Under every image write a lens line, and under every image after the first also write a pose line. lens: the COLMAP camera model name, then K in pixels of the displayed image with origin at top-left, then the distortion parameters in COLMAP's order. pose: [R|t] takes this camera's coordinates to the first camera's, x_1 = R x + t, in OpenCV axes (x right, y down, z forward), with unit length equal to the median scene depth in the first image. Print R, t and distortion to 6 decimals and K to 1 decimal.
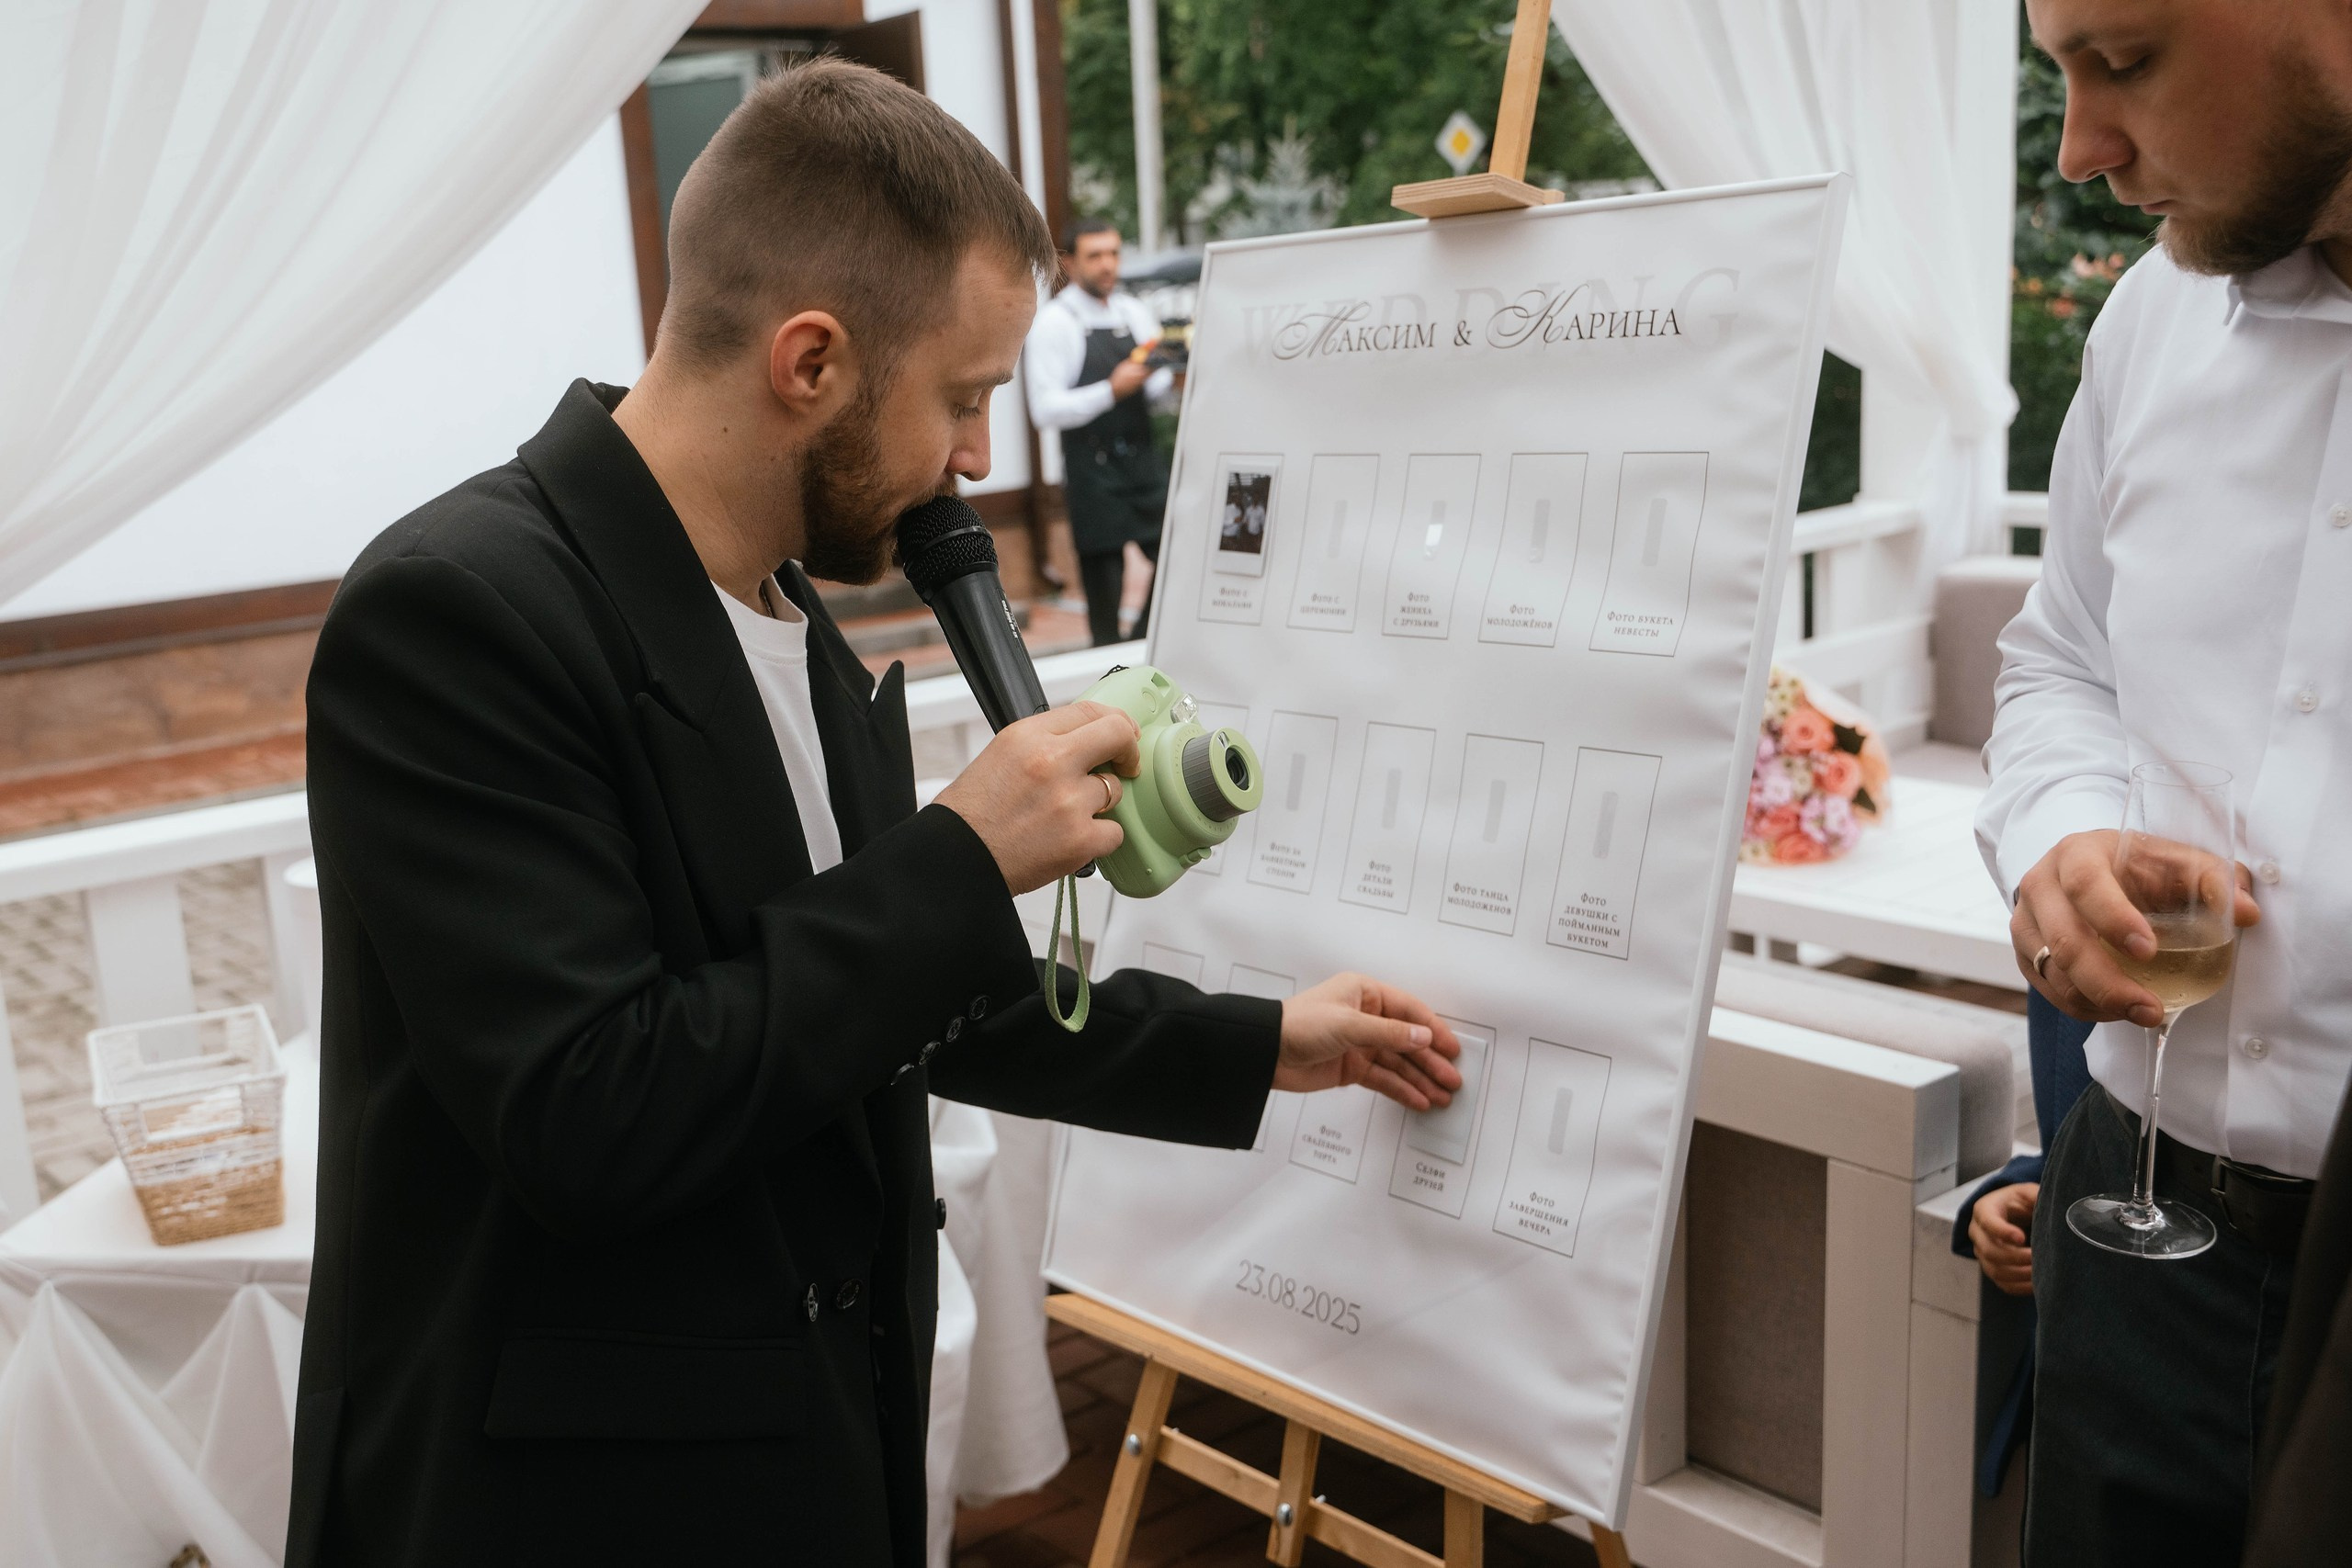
lens RADIAL K [[1911.9, 0, 1177.1], [0, 1911.9, 805.7], [0, 0, 1]] dist [-0.005731, -0.000283]
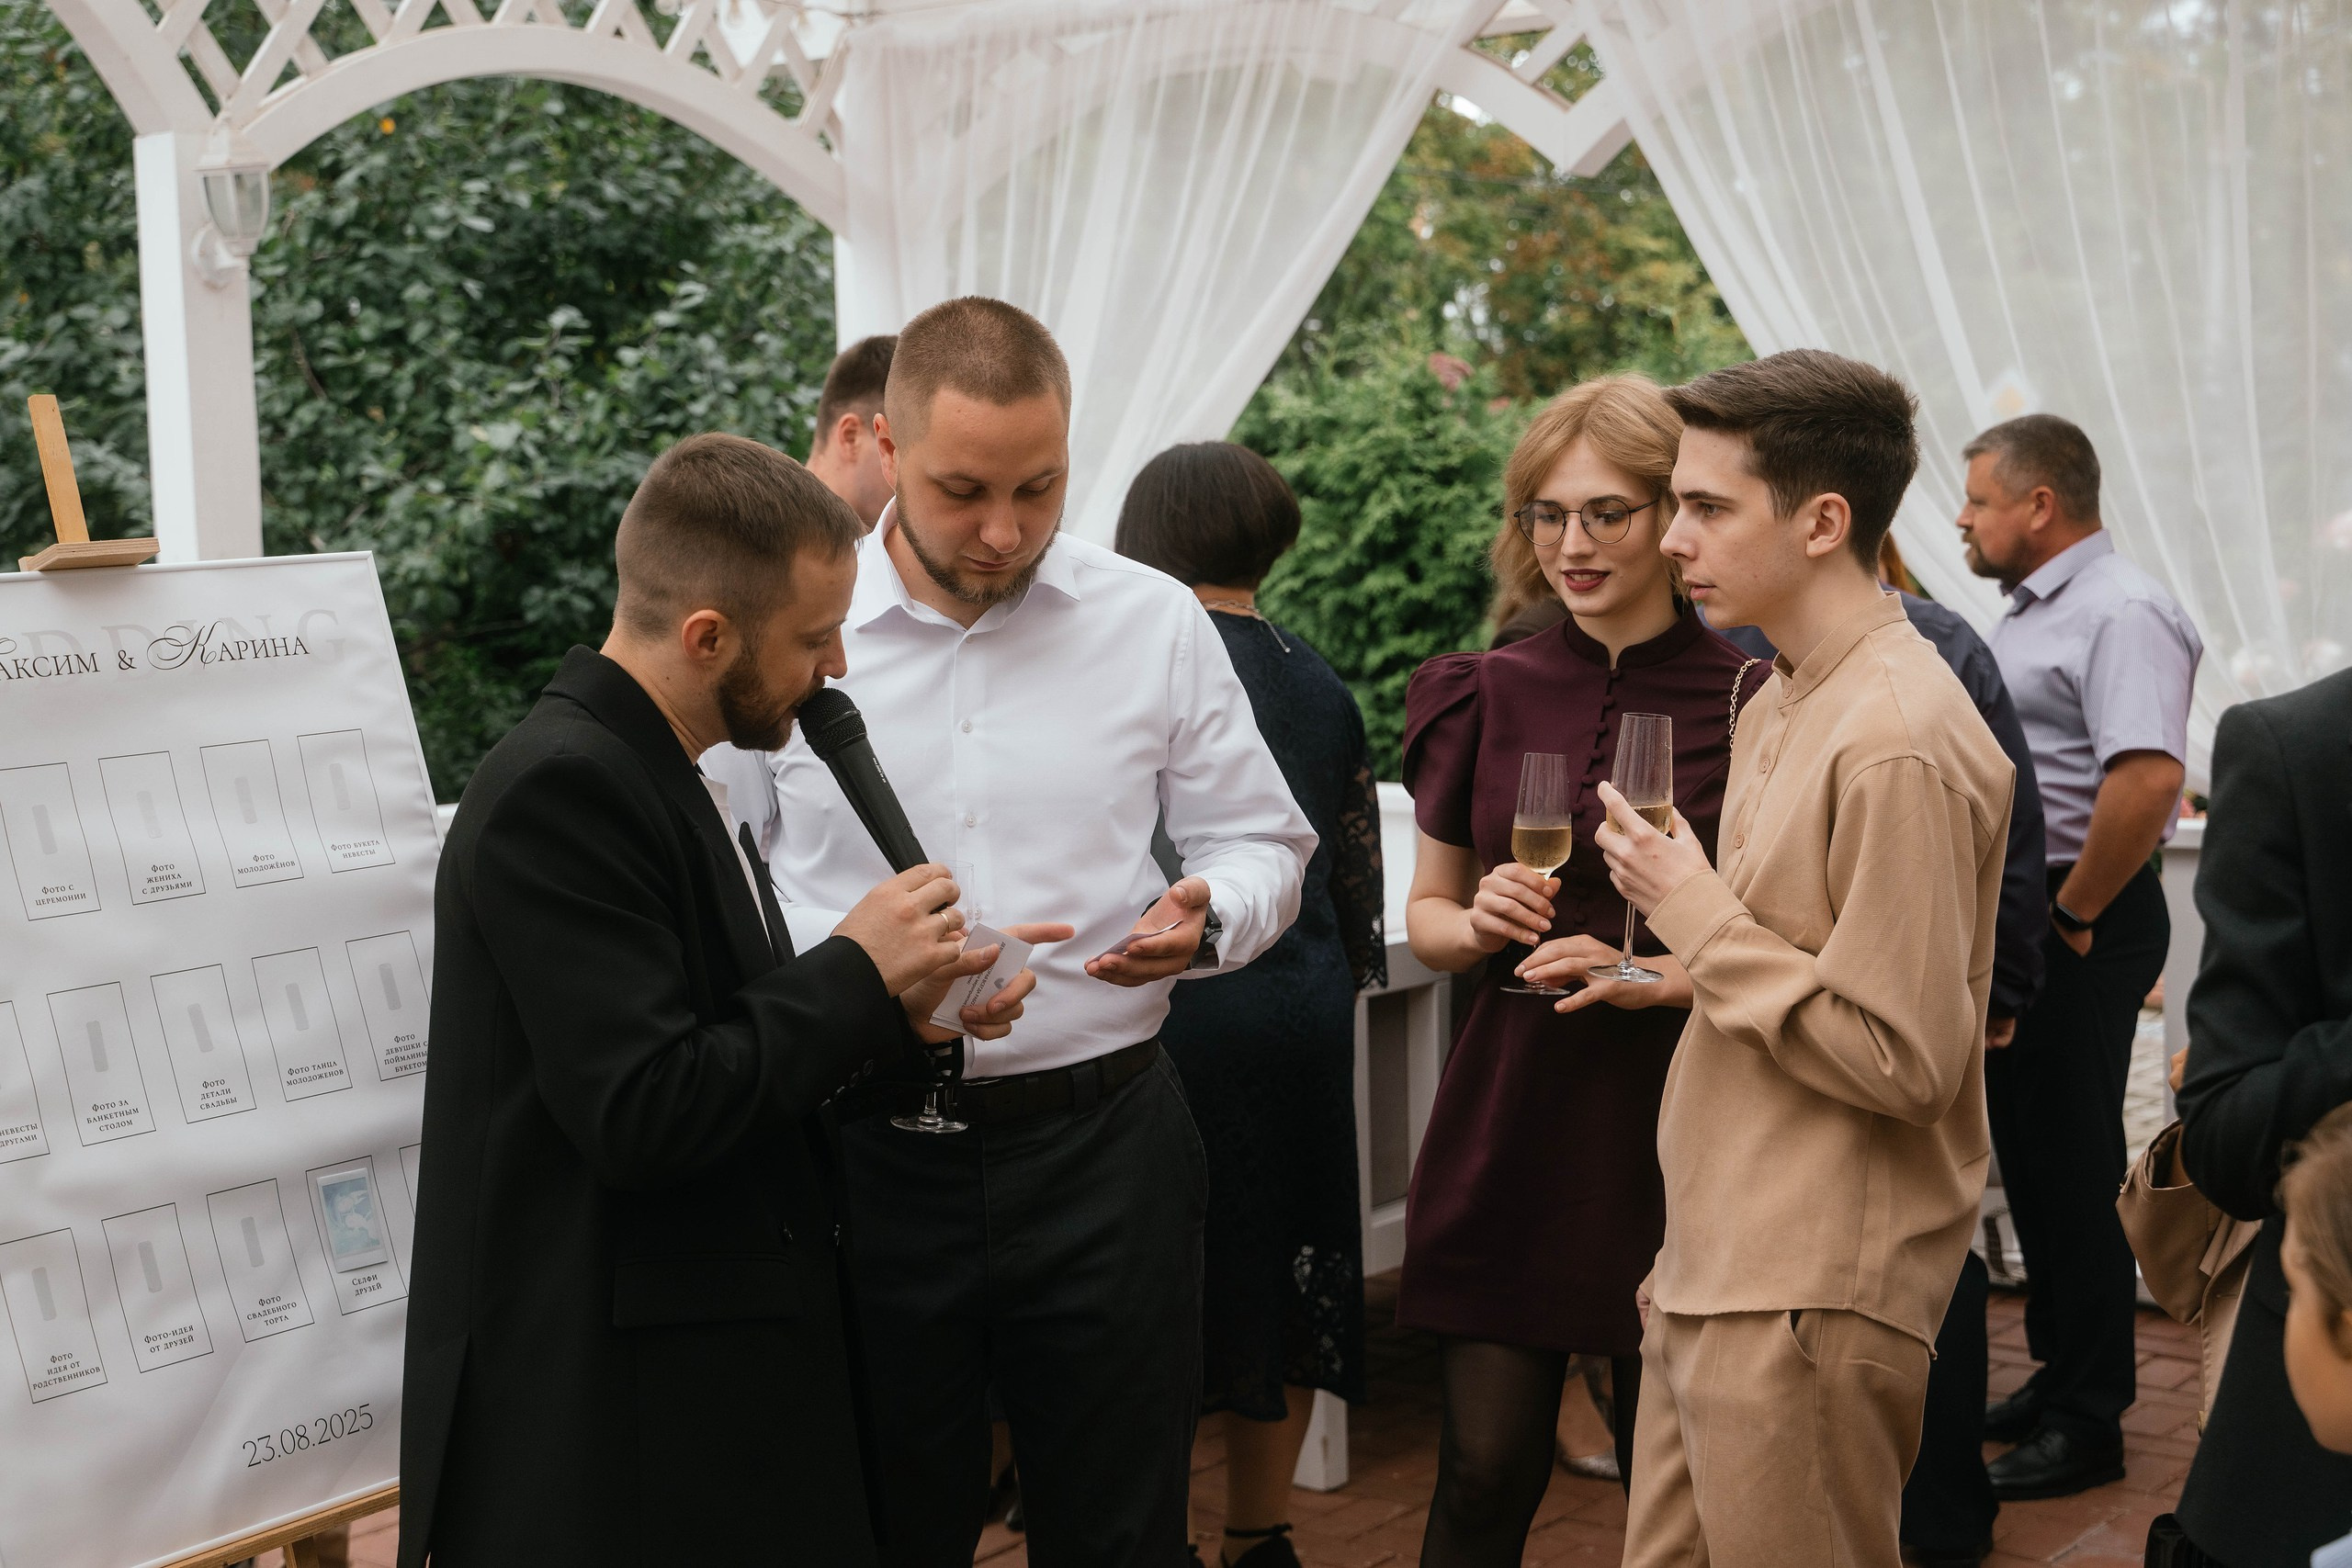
lens RADIAL K [[3207.4, 0, 1191.3], [0, 3207.4, 782.1], [0, 0, 1]] dist [-0.117282, 0.000000]
pose [[-0.078921, -0.030825, 0.996404, -2.031749], [0.285255, 0.957029, 0.052201, -0.083006], [-0.955197, 0.288349, -0.066737, 0.513543]]
